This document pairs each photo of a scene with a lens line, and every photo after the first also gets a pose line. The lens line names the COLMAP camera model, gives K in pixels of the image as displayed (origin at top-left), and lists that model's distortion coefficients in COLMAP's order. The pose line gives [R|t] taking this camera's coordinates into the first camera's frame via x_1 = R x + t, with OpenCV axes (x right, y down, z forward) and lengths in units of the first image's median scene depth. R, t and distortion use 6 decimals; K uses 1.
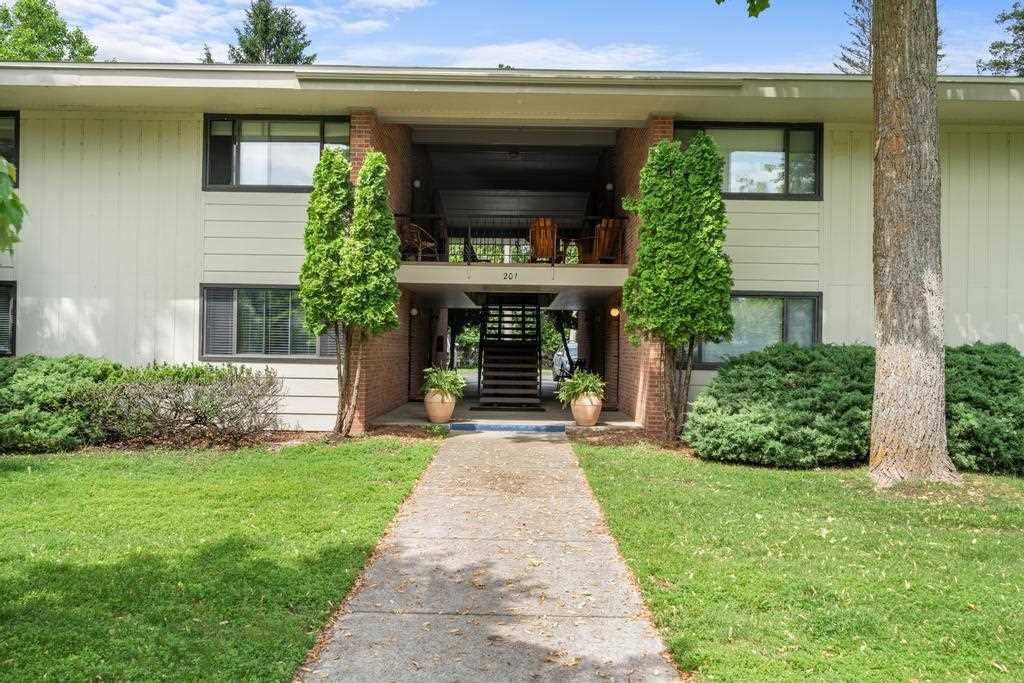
lens RADIAL K [[838.2, 0, 506.3], [0, 838.2, 345.9], [0, 0, 1]] dist [-0.003192, 0.010355]
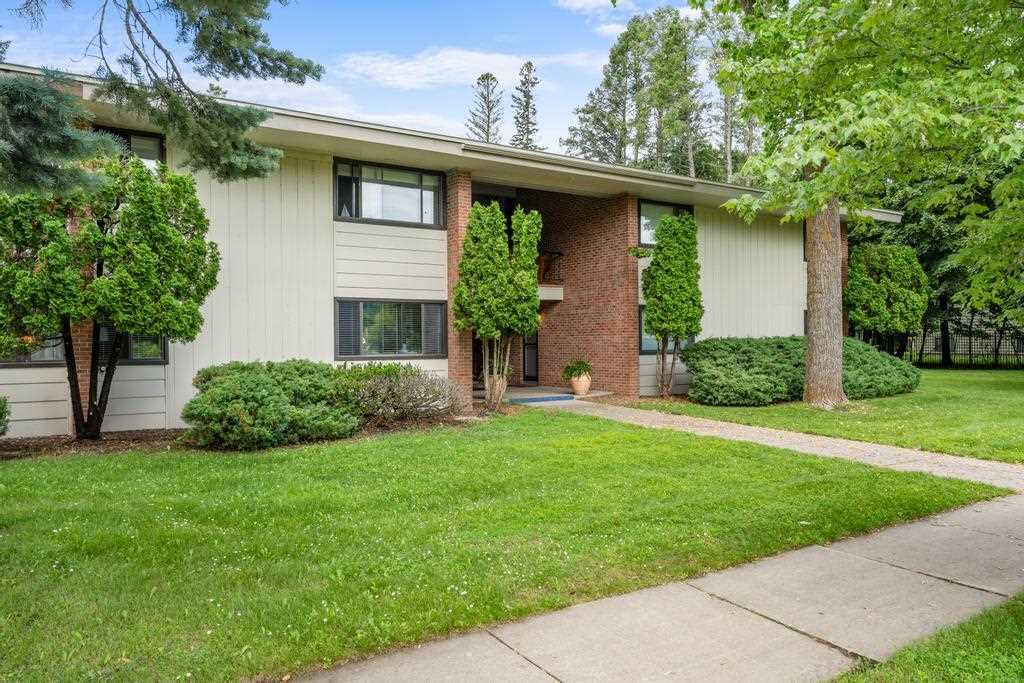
lens RADIAL K [[713.8, 0, 518.8], [0, 713.8, 340.6], [0, 0, 1]] dist [-0.004823, -0.002628]
pose [[0.842920, -0.024745, 0.537469, -0.702767], [0.021999, 0.999692, 0.011523, -0.018499], [-0.537589, 0.002111, 0.843205, -0.010506]]
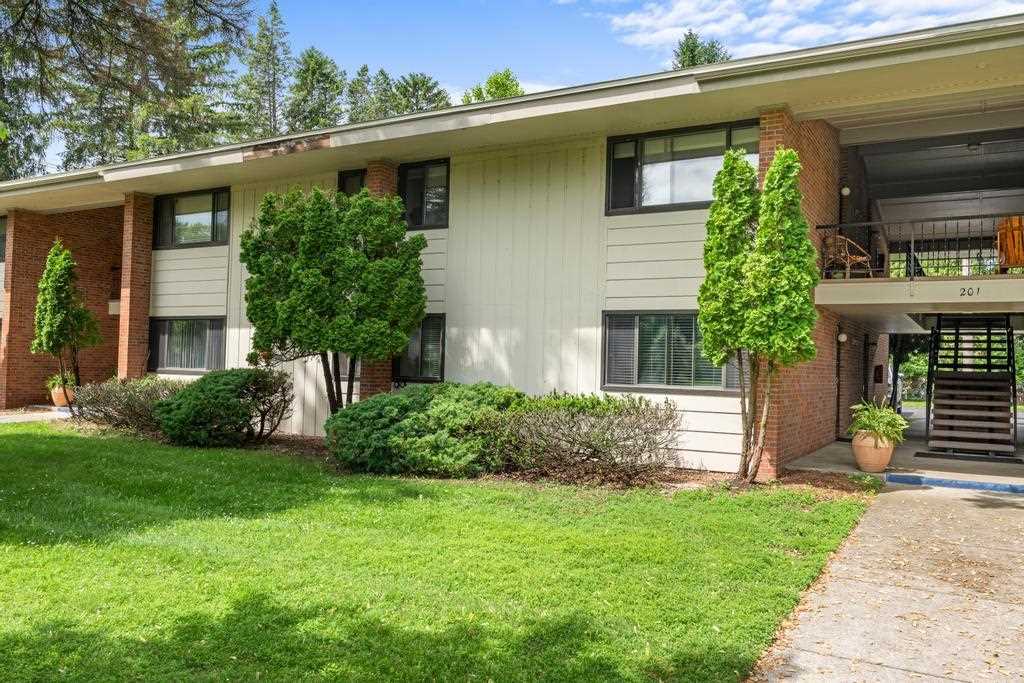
lens RADIAL K [[808.1, 0, 506.4], [0, 808.1, 344.7], [0, 0, 1]] dist [-0.001596, 0.007125]
pose [[0.869330, -0.007160, -0.494180, 0.001197], [-0.010194, 0.999423, -0.032412, -0.003766], [0.494127, 0.033215, 0.868755, 0.132079]]
